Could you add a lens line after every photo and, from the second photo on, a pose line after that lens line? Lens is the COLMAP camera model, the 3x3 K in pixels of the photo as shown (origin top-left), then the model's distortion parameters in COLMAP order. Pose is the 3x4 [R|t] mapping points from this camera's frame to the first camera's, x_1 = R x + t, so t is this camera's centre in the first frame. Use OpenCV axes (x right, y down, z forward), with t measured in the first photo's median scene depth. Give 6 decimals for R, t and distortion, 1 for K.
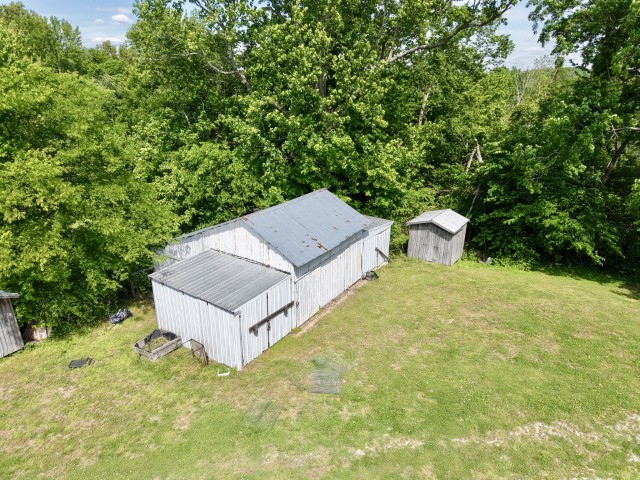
lens RADIAL K [[433.9, 0, 353.9], [0, 433.9, 251.5], [0, 0, 1]] dist [0.000664, 0.000034]
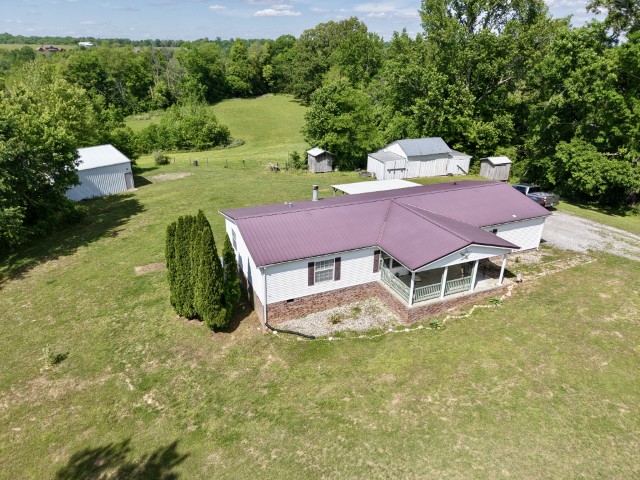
lens RADIAL K [[429.9, 0, 306.6], [0, 429.9, 240.3], [0, 0, 1]] dist [0.009829, 0.000435]
pose [[0.767724, 0.229379, -0.598319, 1.009570], [-0.216579, 0.971670, 0.094612, 0.379450], [0.603070, 0.056948, 0.795653, -1.454261]]
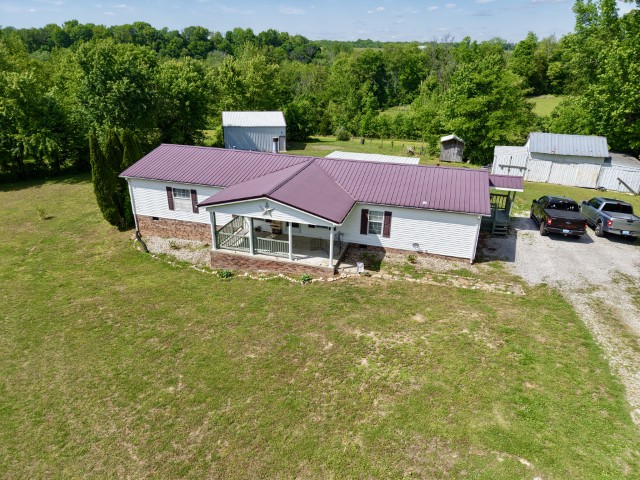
lens RADIAL K [[428.4, 0, 320.0], [0, 428.4, 240.0], [0, 0, 1]] dist [0.006519, 0.000112]
pose [[0.184611, 0.361178, -0.914040, 1.586883], [-0.367157, 0.888035, 0.276747, 0.185287], [0.911655, 0.284506, 0.296551, -0.508299]]
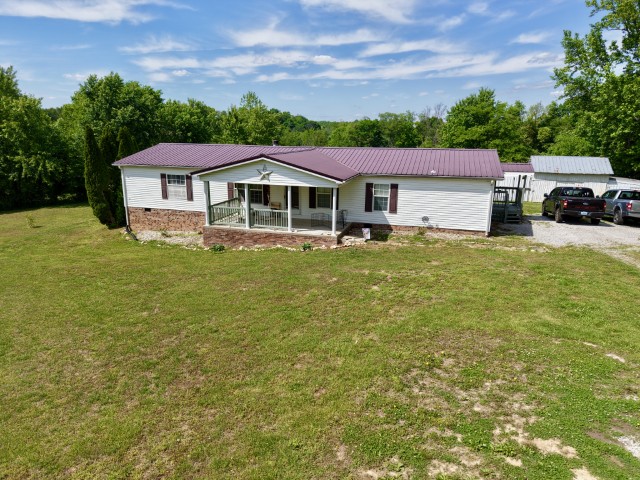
lens RADIAL K [[428.4, 0, 320.0], [0, 428.4, 240.0], [0, 0, 1]] dist [0.006519, 0.000112]
pose [[0.185377, 0.199552, -0.962192, 1.576714], [-0.363571, 0.923609, 0.121504, 0.408349], [0.912936, 0.327301, 0.243767, -0.420881]]
